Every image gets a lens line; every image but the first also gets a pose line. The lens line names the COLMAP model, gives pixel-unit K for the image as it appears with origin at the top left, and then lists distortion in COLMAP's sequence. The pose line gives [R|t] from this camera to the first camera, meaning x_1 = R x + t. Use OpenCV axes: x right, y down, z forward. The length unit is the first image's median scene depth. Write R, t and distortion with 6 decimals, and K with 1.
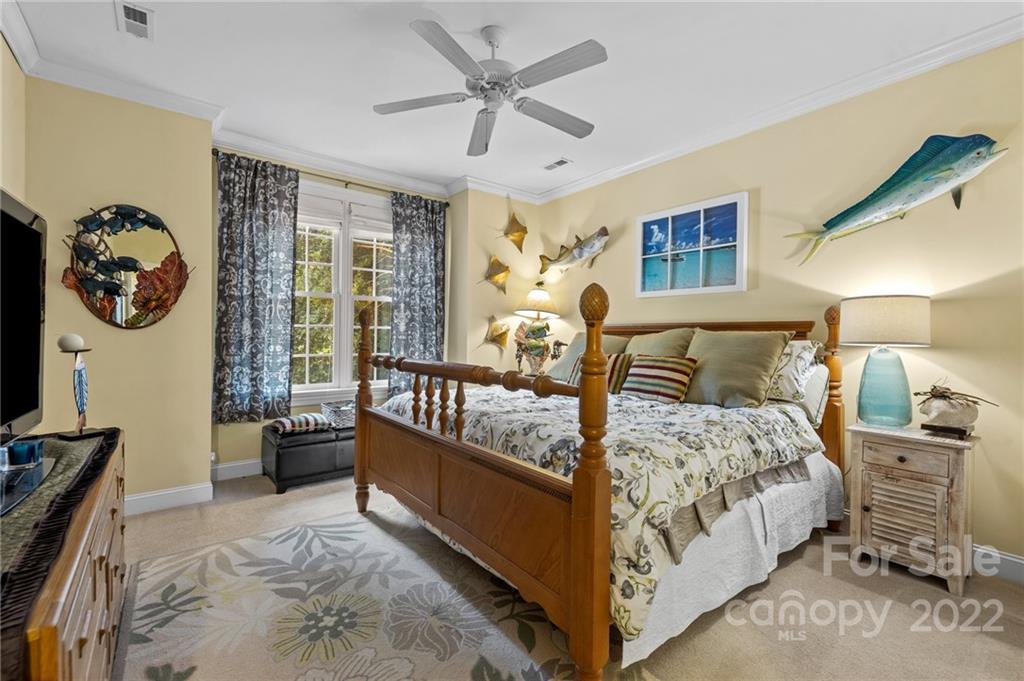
lens RADIAL K [[434.1, 0, 509.4], [0, 434.1, 335.6], [0, 0, 1]] dist [-0.000813, 0.000058]
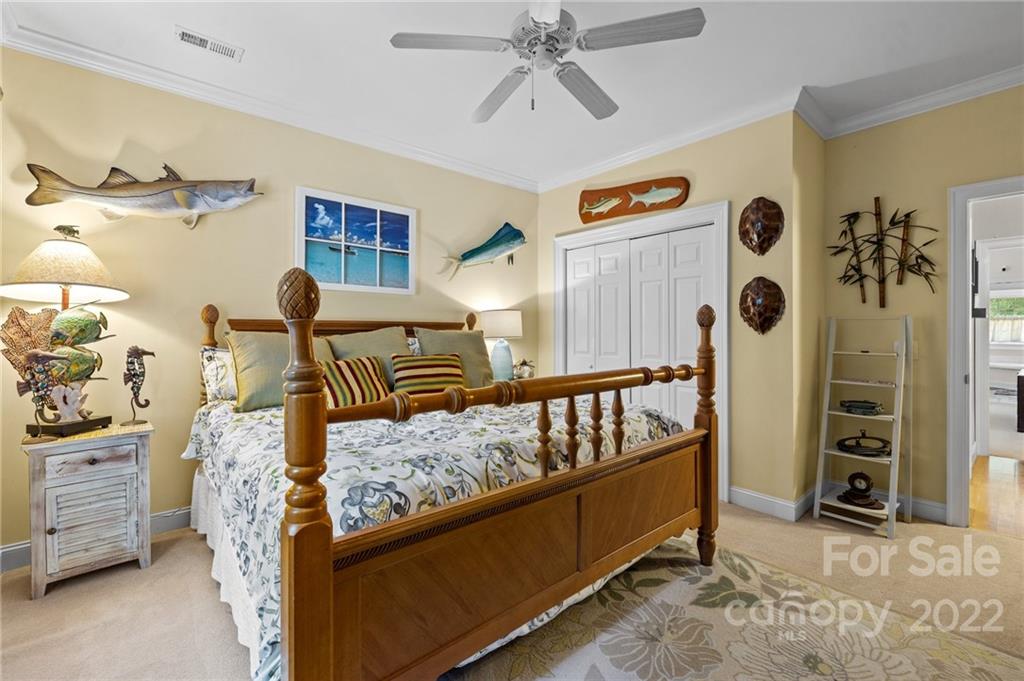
lens RADIAL K [[434.1, 0, 509.4], [0, 434.1, 335.6], [0, 0, 1]] dist [-0.000813, 0.000058]
pose [[-0.037233, -0.018840, 0.999129, -0.586797], [0.003733, 0.999813, 0.018992, -0.014789], [-0.999300, 0.004437, -0.037156, 0.733531]]
